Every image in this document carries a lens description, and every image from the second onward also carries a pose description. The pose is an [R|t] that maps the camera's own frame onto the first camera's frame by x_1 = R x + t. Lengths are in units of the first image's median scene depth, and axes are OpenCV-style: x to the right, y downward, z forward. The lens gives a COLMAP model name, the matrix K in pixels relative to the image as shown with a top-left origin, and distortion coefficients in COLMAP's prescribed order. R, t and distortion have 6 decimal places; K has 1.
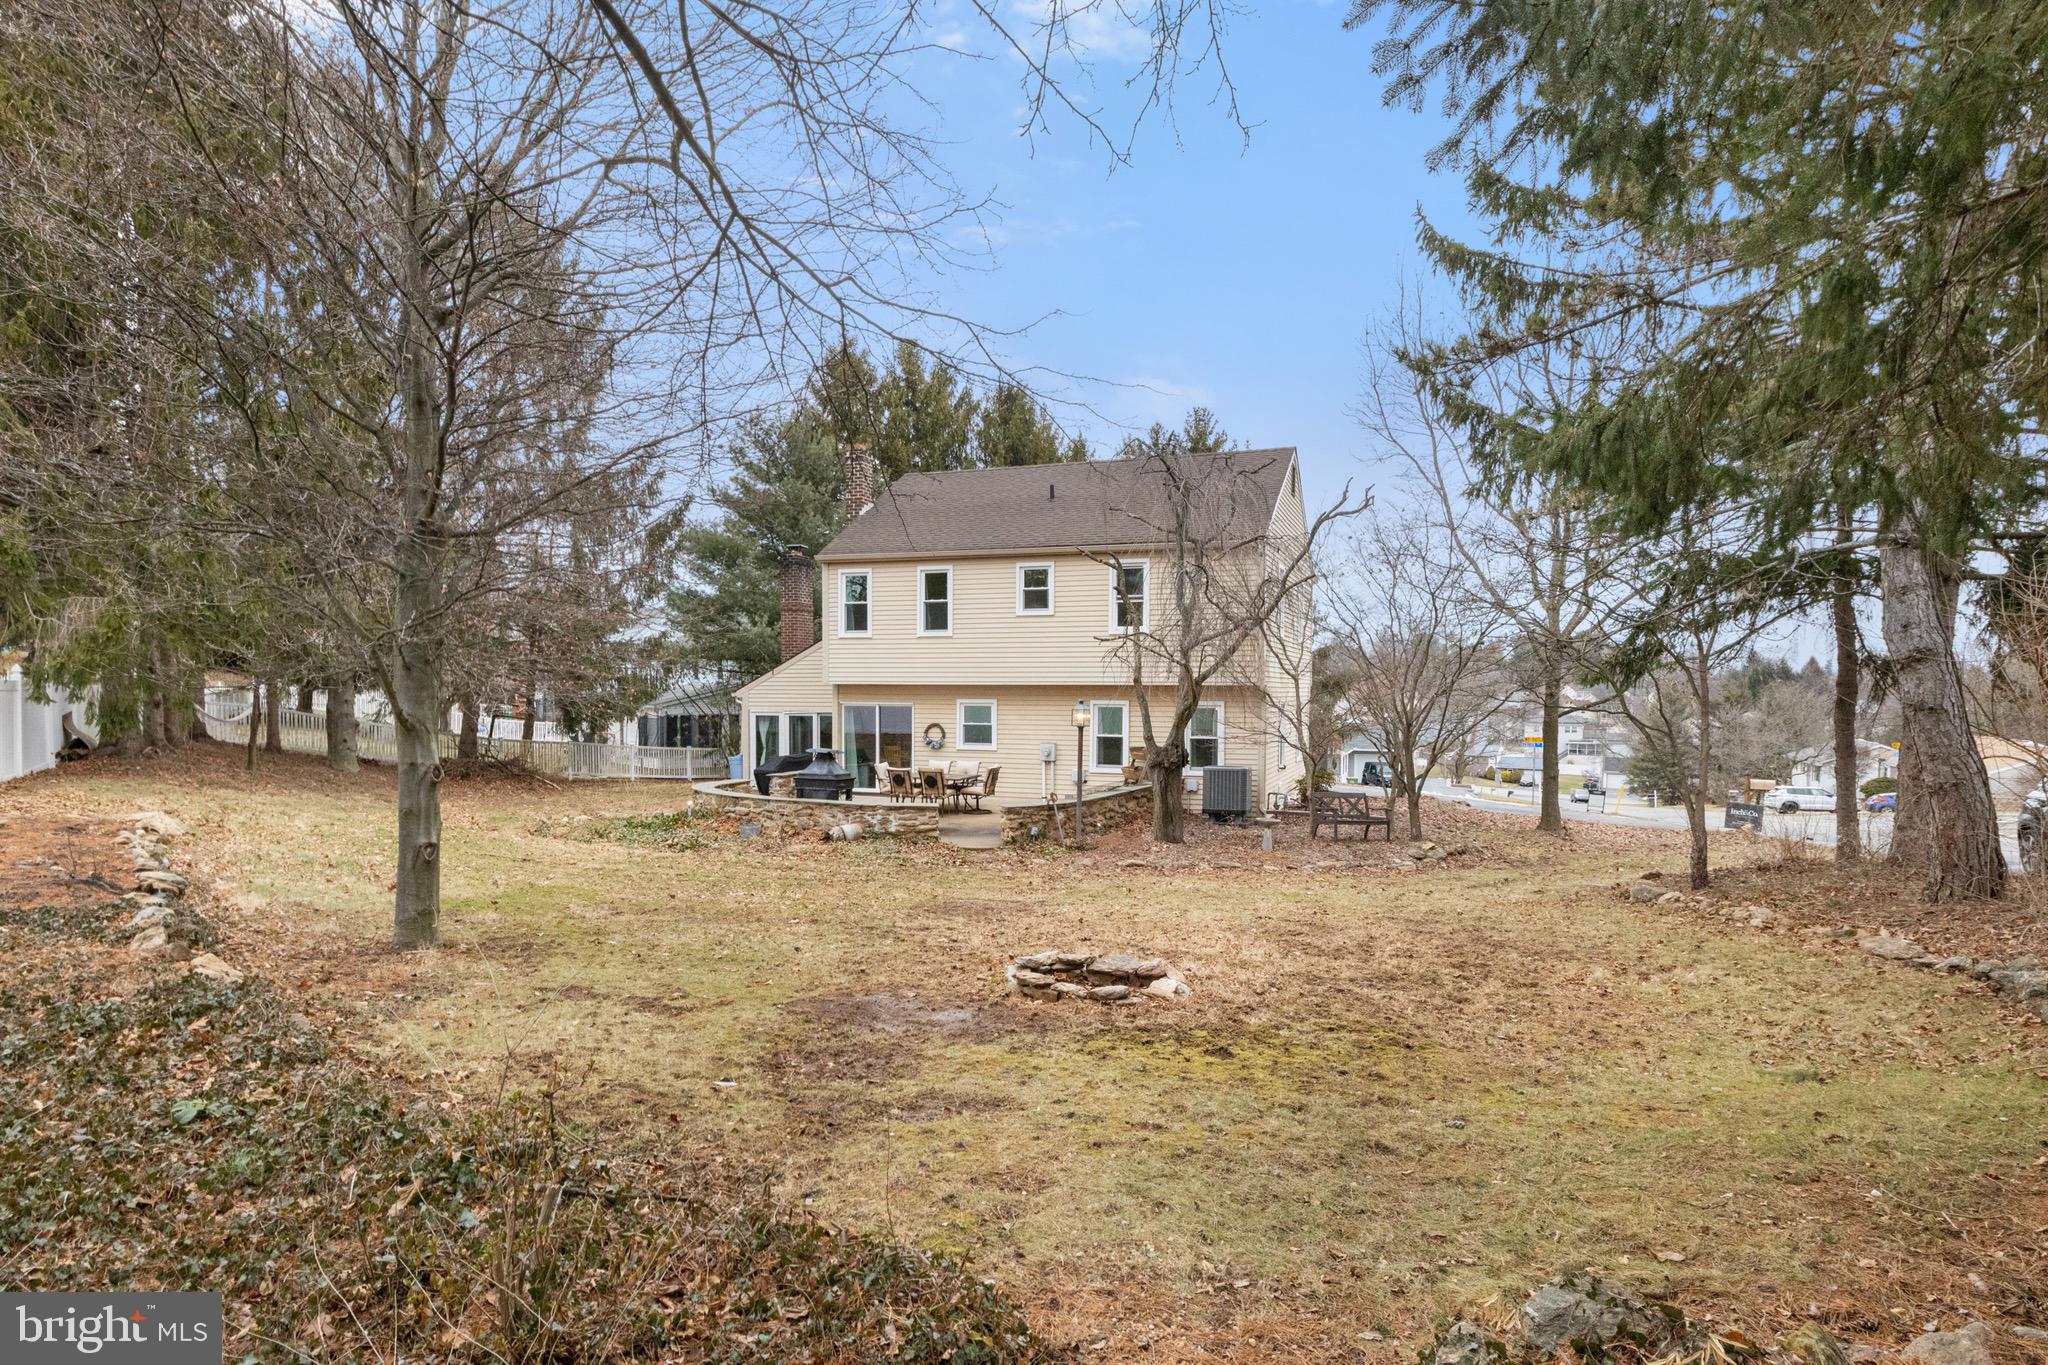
lens RADIAL K [[1124.7, 0, 1016.7], [0, 1124.7, 693.5], [0, 0, 1]] dist [0.000789, 0.000697]
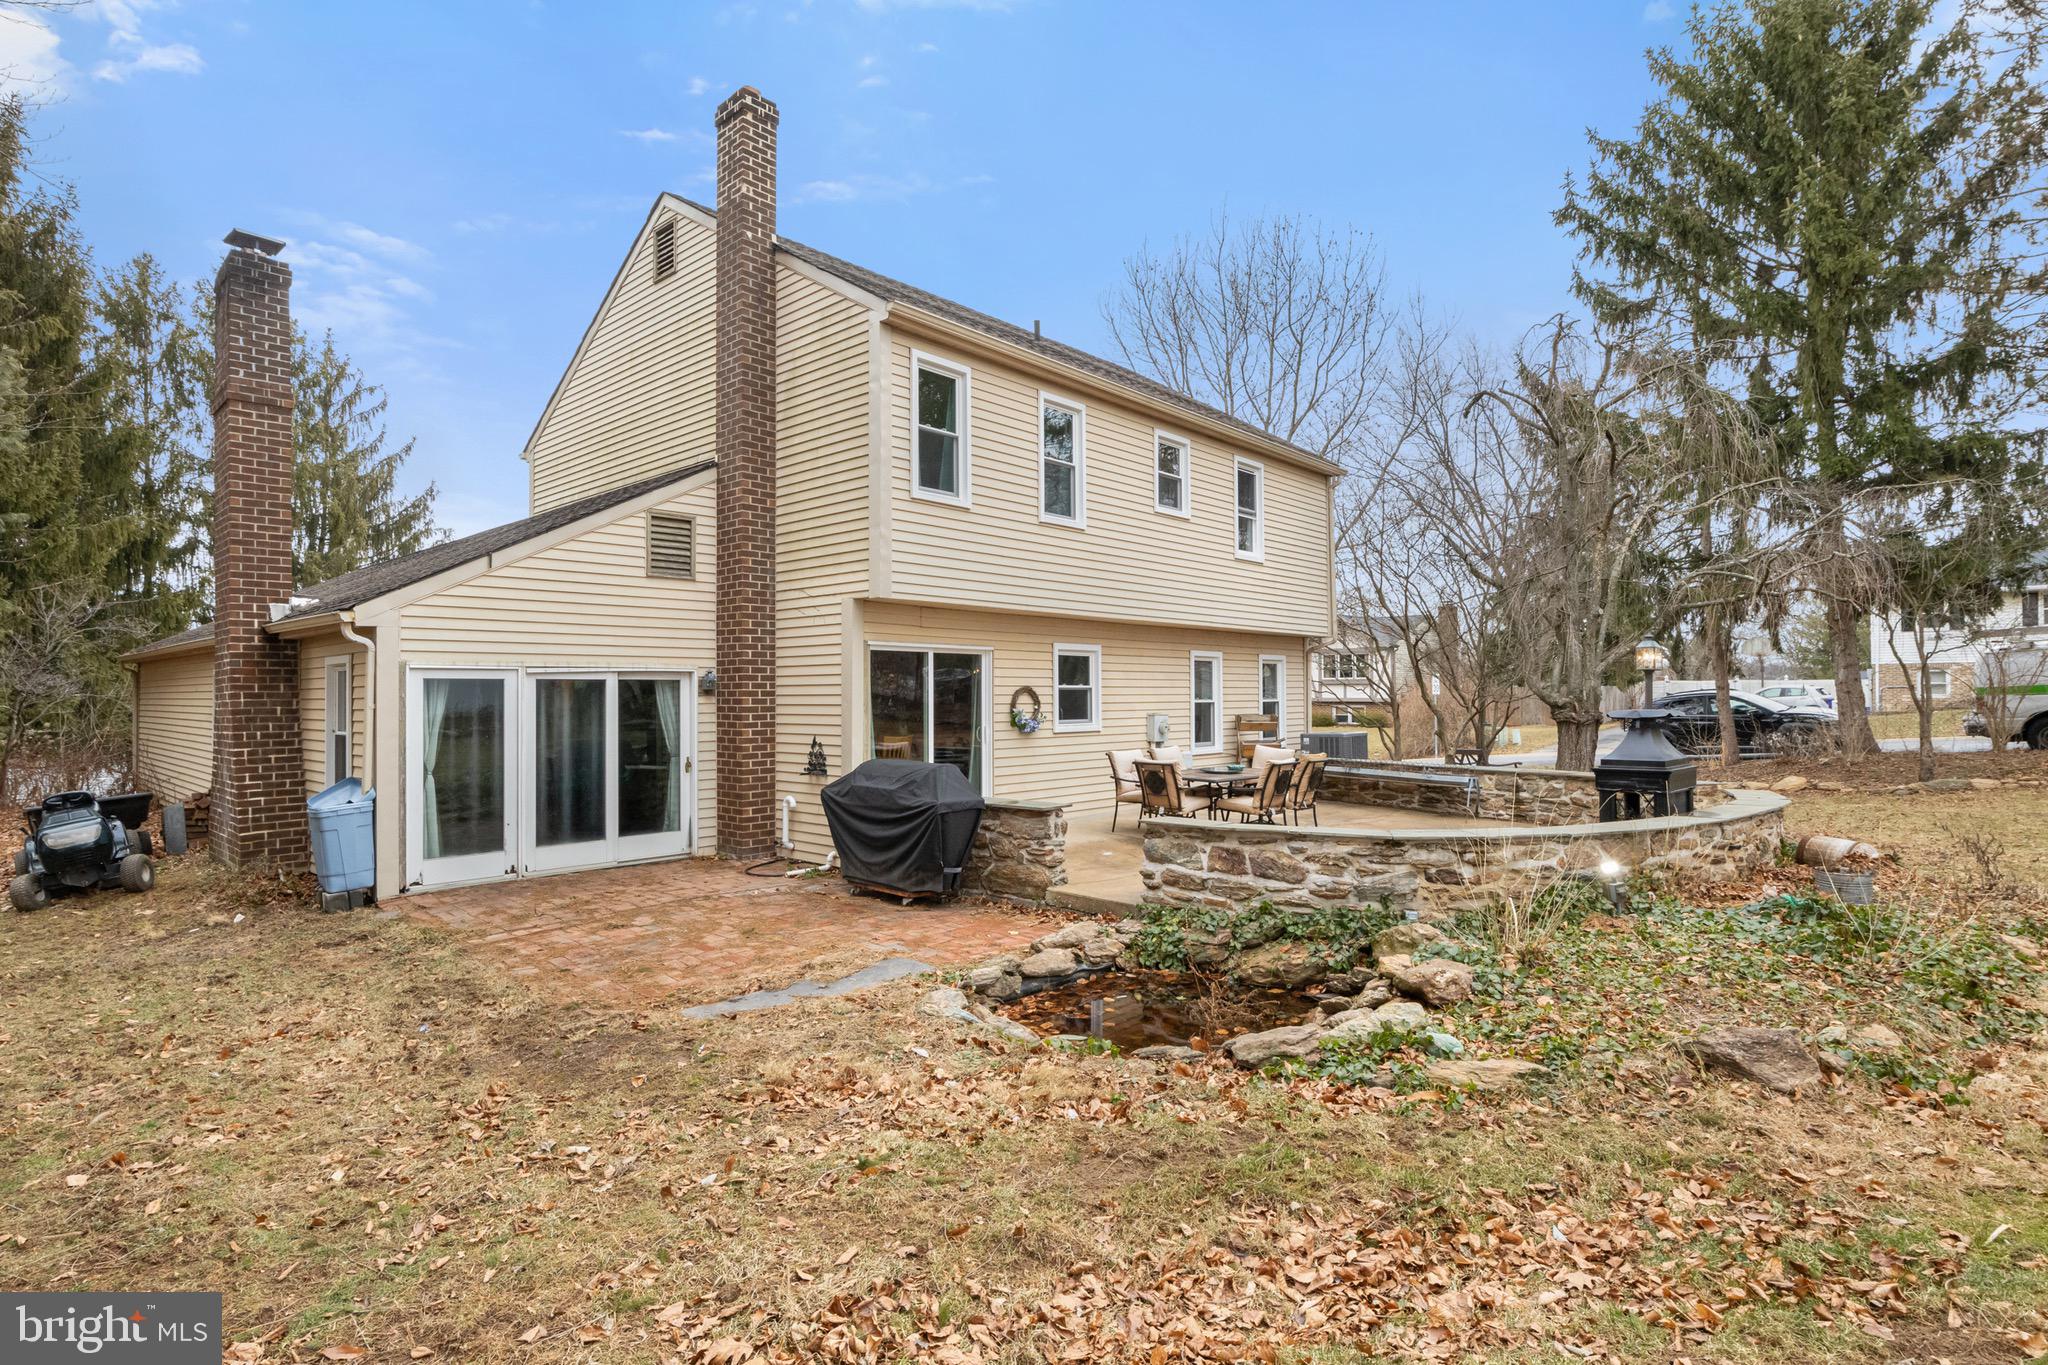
lens RADIAL K [[1021.6, 0, 1030.0], [0, 1021.6, 685.4], [0, 0, 1]] dist [-0.004123, -0.002623]
pose [[0.385463, 0.003024, 0.922718, -0.516002], [0.009038, 0.999934, -0.007053, 0.028795], [-0.922679, 0.011058, 0.385411, 0.797760]]
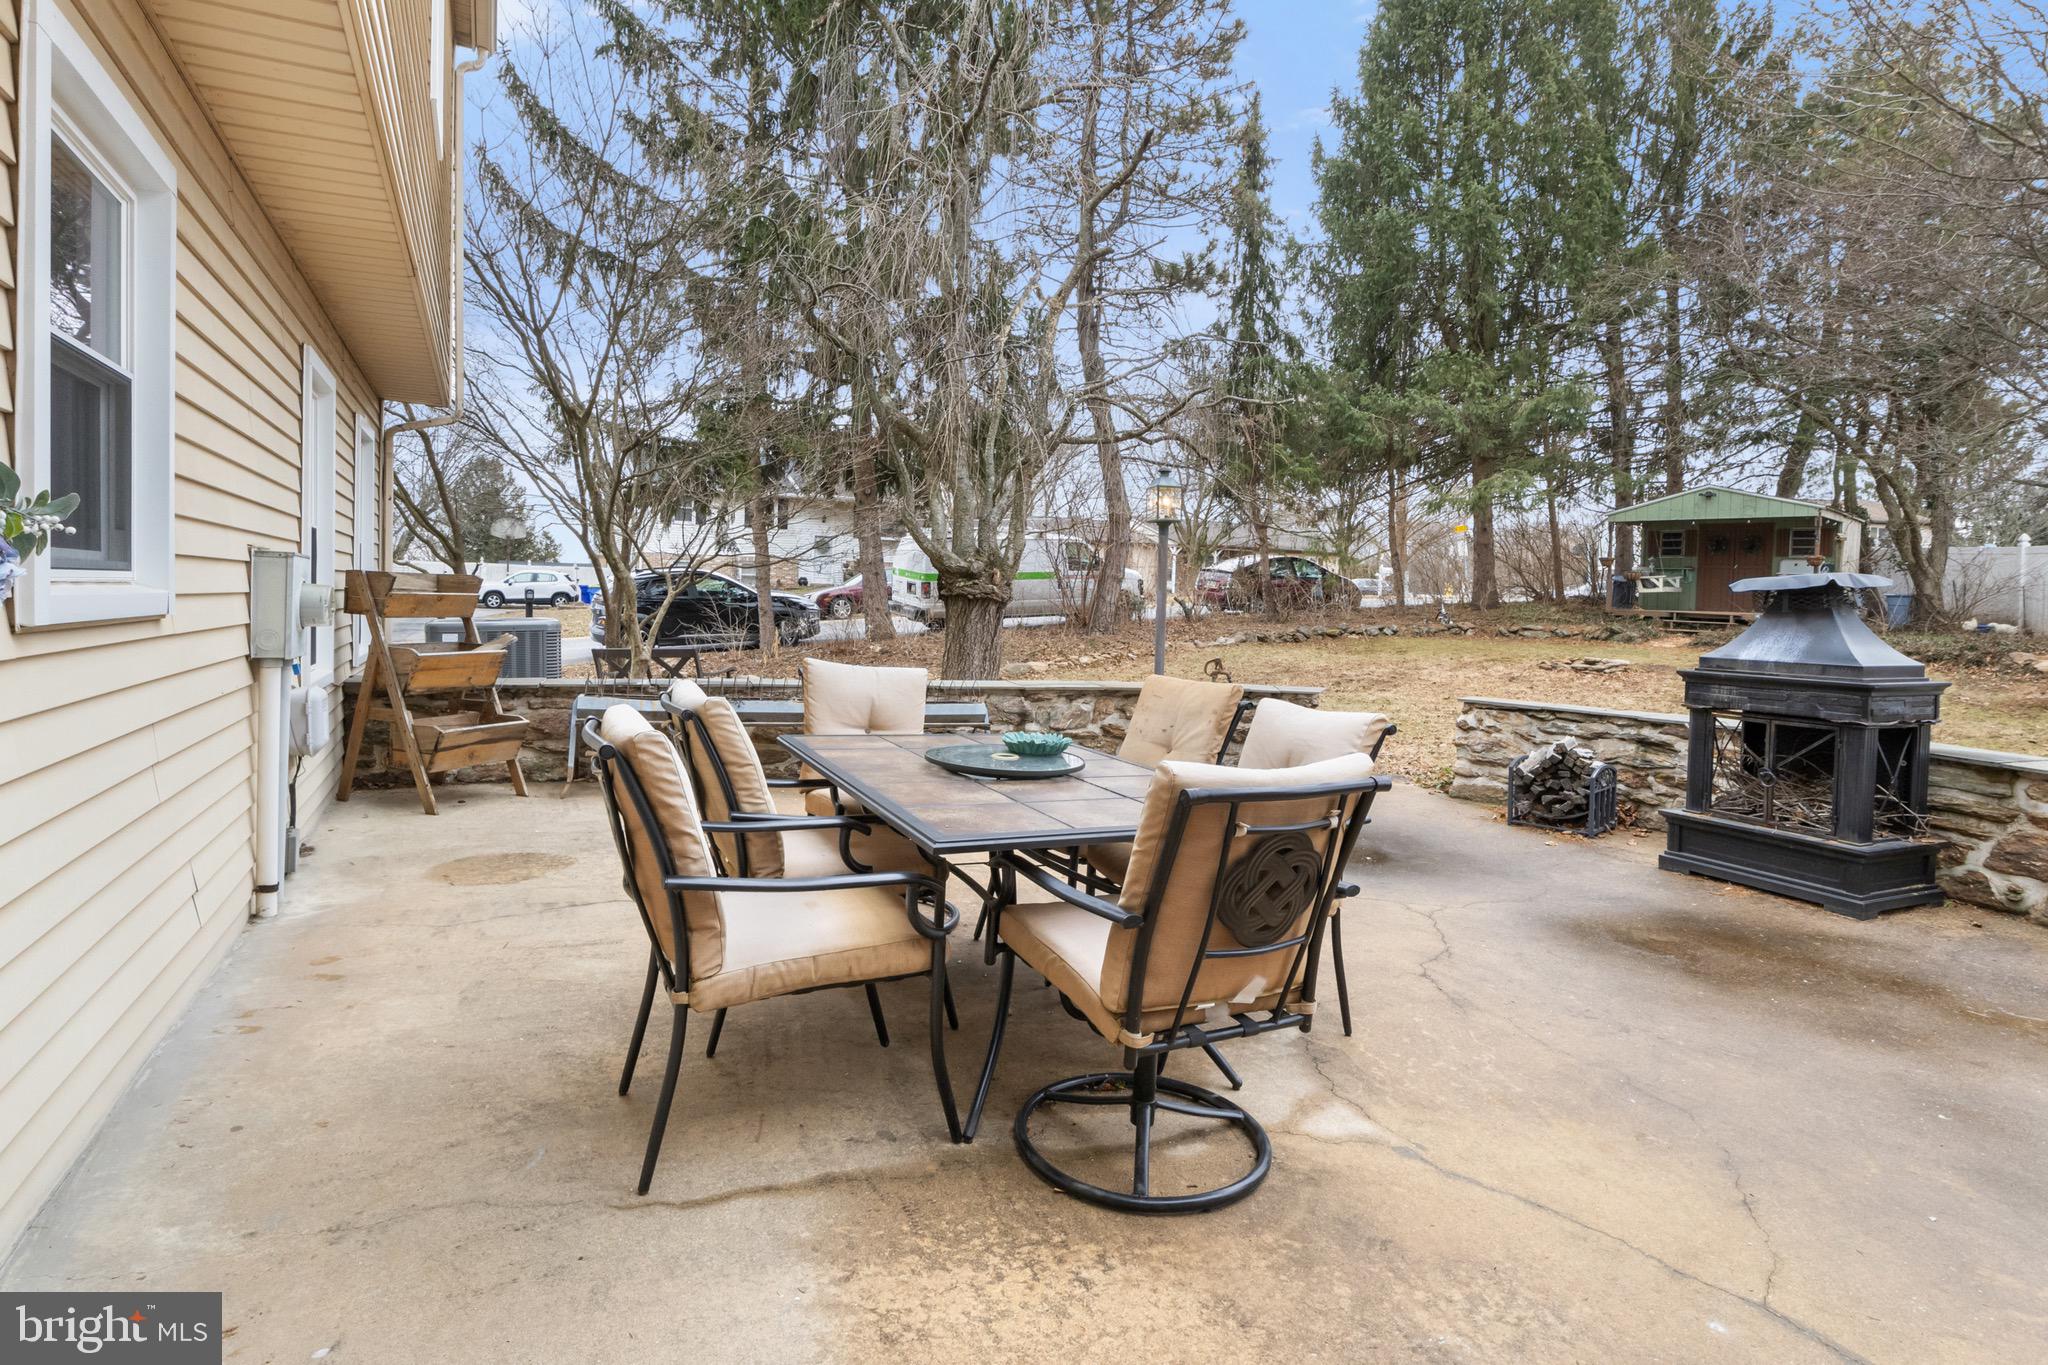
lens RADIAL K [[1021.6, 0, 1023.6], [0, 1021.6, 664.9], [0, 0, 1]] dist [-0.004123, -0.002623]
pose [[-0.730446, -0.070698, 0.679302, -0.144862], [-0.034230, 0.997167, 0.066973, 0.045535], [-0.682113, 0.025668, -0.730797, 0.974543]]
